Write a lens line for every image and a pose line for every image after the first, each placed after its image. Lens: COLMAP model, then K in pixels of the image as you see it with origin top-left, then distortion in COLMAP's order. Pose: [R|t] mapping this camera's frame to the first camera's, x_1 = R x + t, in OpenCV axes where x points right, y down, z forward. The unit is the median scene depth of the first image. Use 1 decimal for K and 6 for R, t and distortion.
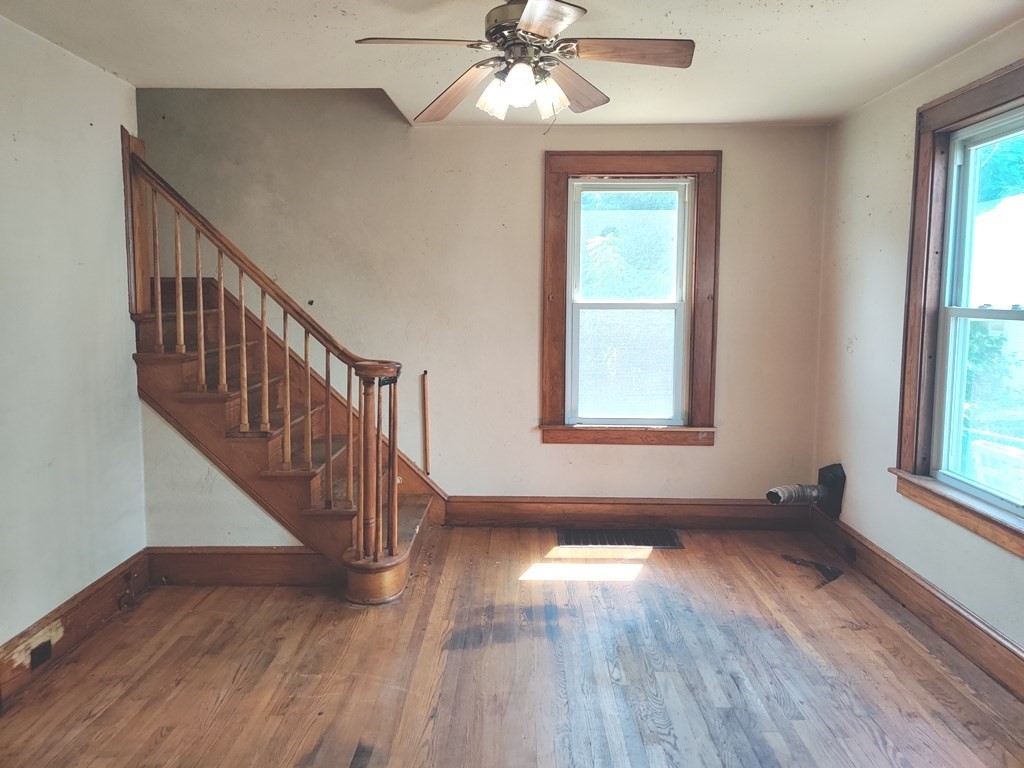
lens RADIAL K [[779.0, 0, 512.0], [0, 779.0, 384.0], [0, 0, 1]] dist [0.033884, -0.008571]
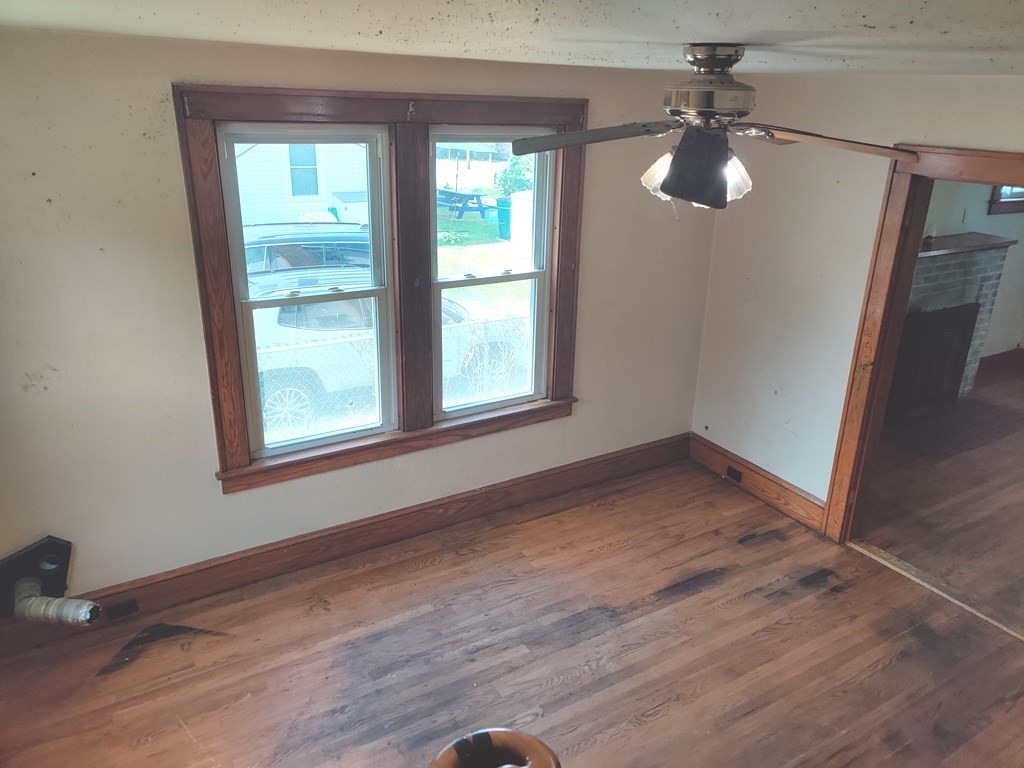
lens RADIAL K [[779.0, 0, 512.0], [0, 779.0, 384.0], [0, 0, 1]] dist [0.033884, -0.008571]
pose [[-0.550035, -0.310279, 0.775363, -0.450455], [0.055605, 0.912755, 0.404705, -0.389708], [-0.833288, 0.265716, -0.484794, 1.221078]]
